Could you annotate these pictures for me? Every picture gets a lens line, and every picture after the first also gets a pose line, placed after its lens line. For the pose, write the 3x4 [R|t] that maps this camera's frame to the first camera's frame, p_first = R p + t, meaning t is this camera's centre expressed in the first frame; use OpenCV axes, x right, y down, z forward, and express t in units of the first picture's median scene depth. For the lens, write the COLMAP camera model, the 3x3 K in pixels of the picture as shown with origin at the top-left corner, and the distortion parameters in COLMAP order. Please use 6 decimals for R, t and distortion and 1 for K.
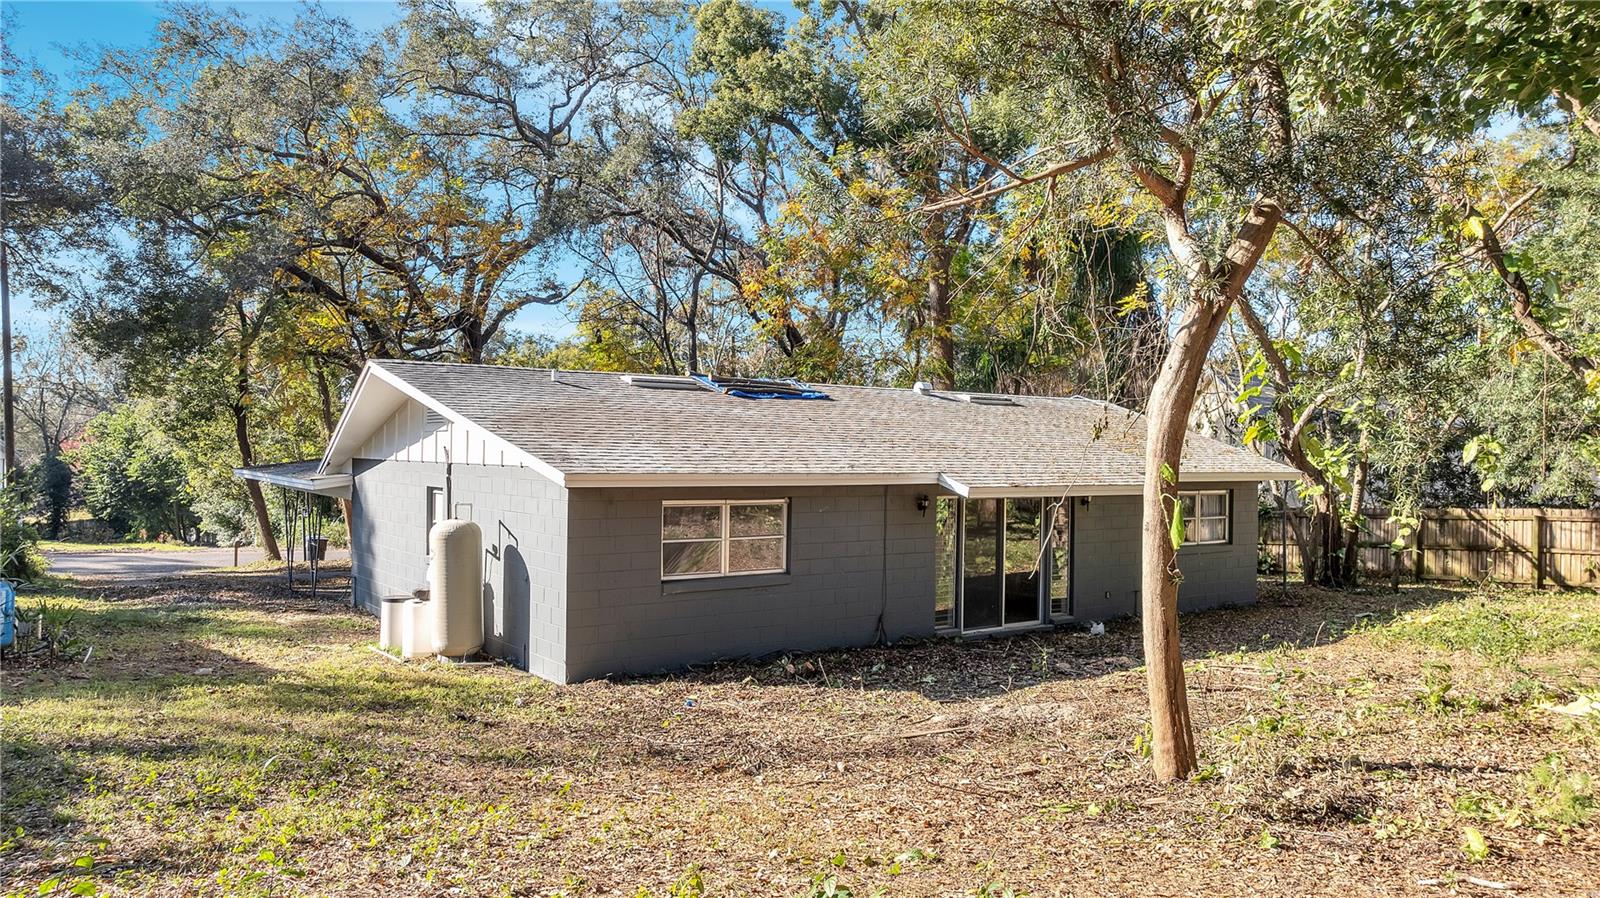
lens RADIAL K [[1123.6, 0, 805.2], [0, 1123.6, 446.5], [0, 0, 1]] dist [-0.046659, 0.036752]
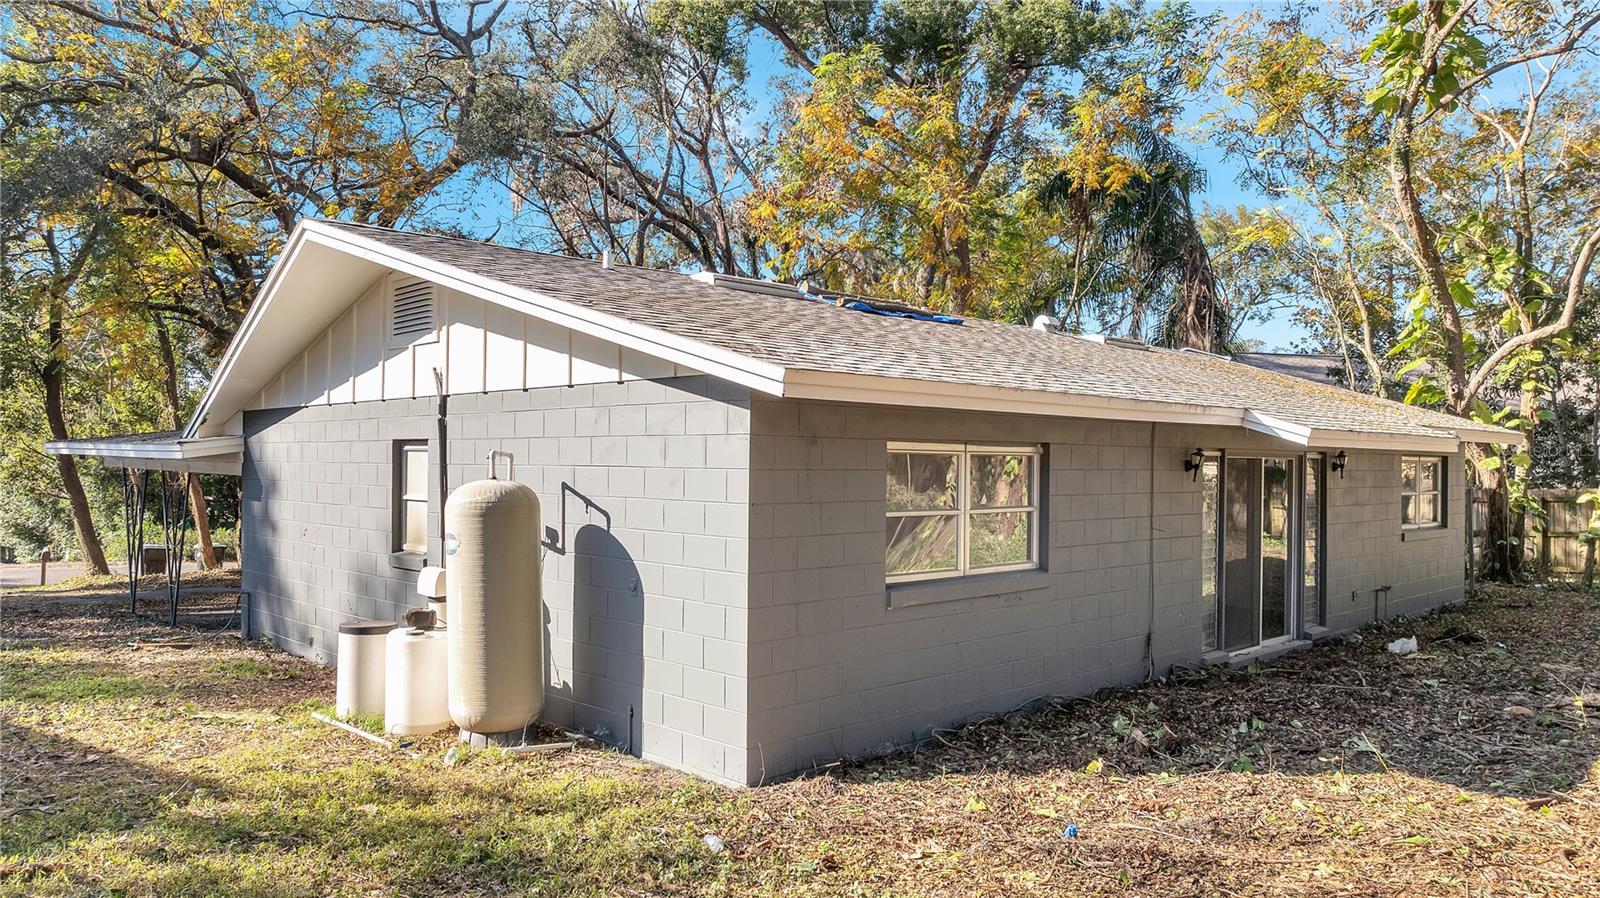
lens RADIAL K [[1123.6, 0, 805.2], [0, 1123.6, 446.5], [0, 0, 1]] dist [-0.046659, 0.036752]
pose [[0.991127, -0.001939, 0.132908, -0.205667], [0.003242, 0.999949, -0.009587, 0.048032], [-0.132882, 0.009933, 0.991082, 0.384669]]
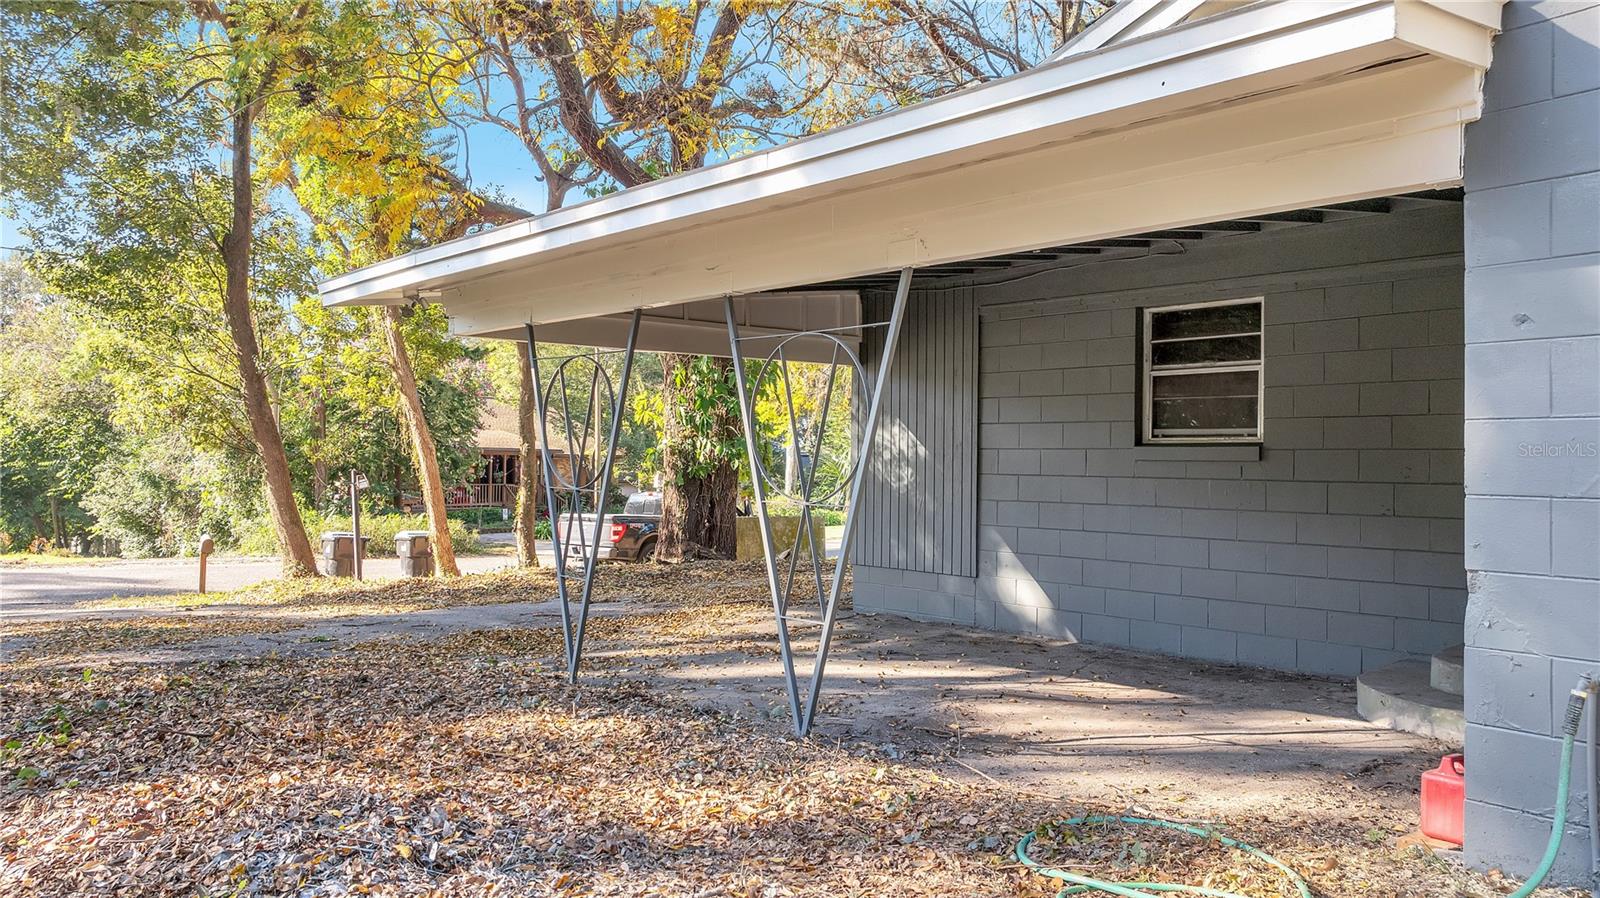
lens RADIAL K [[1123.6, 0, 805.2], [0, 1123.6, 446.5], [0, 0, 1]] dist [-0.046659, 0.036752]
pose [[0.996184, 0.000252, 0.087282, -0.646517], [0.000696, 0.999941, -0.010828, 0.108905], [-0.087279, 0.010847, 0.996125, 1.082517]]
